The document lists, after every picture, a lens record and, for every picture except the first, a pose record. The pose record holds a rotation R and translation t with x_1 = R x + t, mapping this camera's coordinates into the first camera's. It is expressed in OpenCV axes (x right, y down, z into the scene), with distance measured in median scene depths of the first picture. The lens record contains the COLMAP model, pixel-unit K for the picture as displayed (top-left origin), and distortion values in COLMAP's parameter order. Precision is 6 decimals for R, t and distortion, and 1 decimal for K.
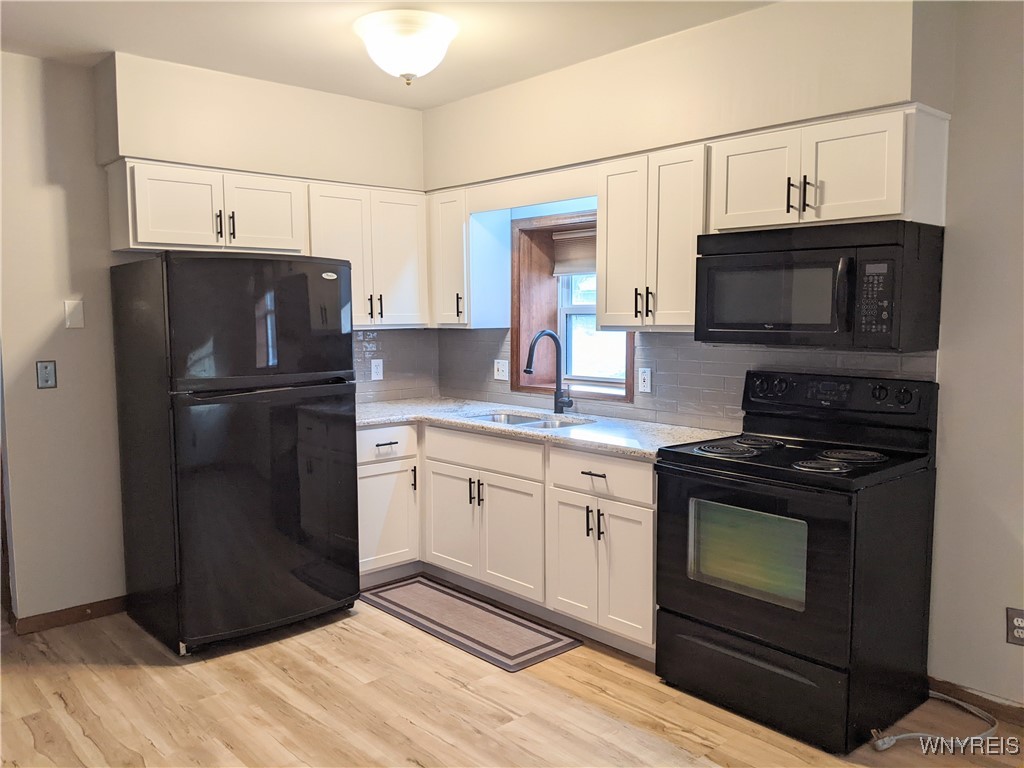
lens RADIAL K [[804.9, 0, 512.0], [0, 804.9, 384.0], [0, 0, 1]] dist [0.082163, -0.112676]
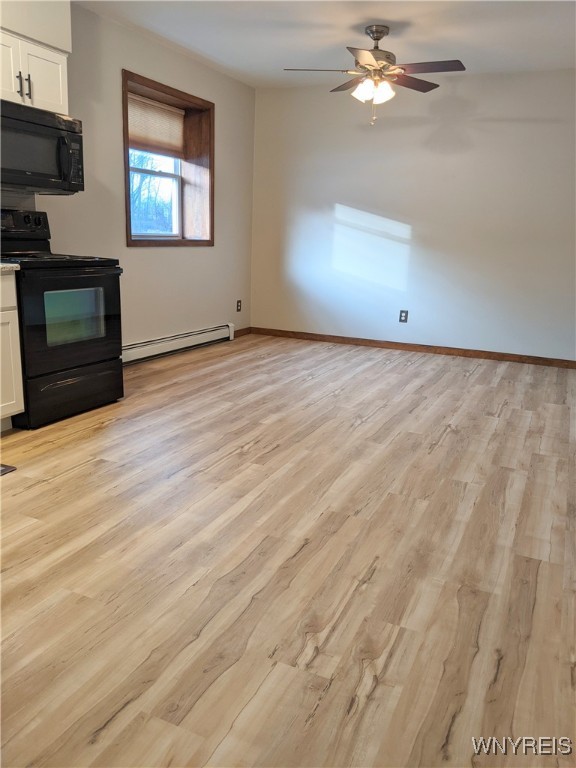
lens RADIAL K [[621.7, 0, 289.6], [0, 621.7, 370.2], [0, 0, 1]] dist [0.057838, -0.094040]
pose [[-0.396801, -0.206001, 0.894490, -0.783567], [0.051195, 0.968008, 0.245643, 0.019906], [-0.916476, 0.143265, -0.373560, 0.820133]]
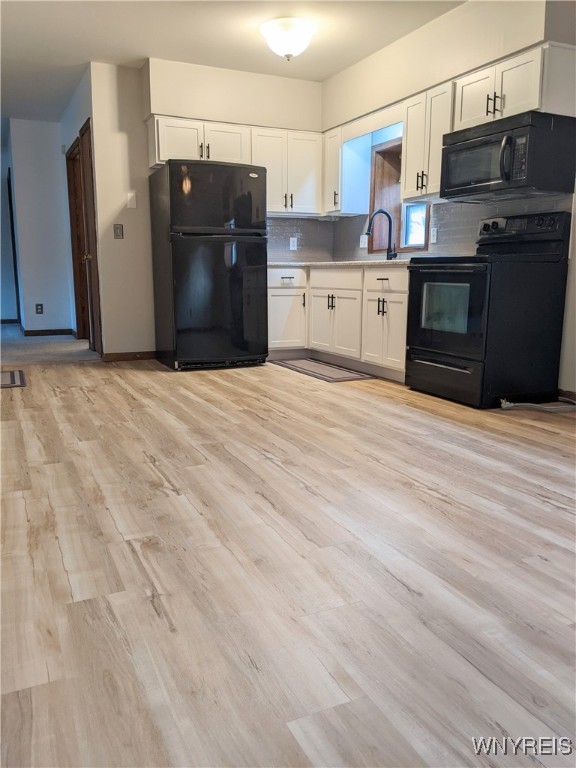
lens RADIAL K [[621.7, 0, 289.6], [0, 621.7, 370.2], [0, 0, 1]] dist [0.057838, -0.094040]
pose [[0.954877, 0.054885, -0.291885, 0.282022], [-0.035710, 0.996864, 0.070625, 0.197820], [0.294846, -0.057015, 0.953842, -0.336756]]
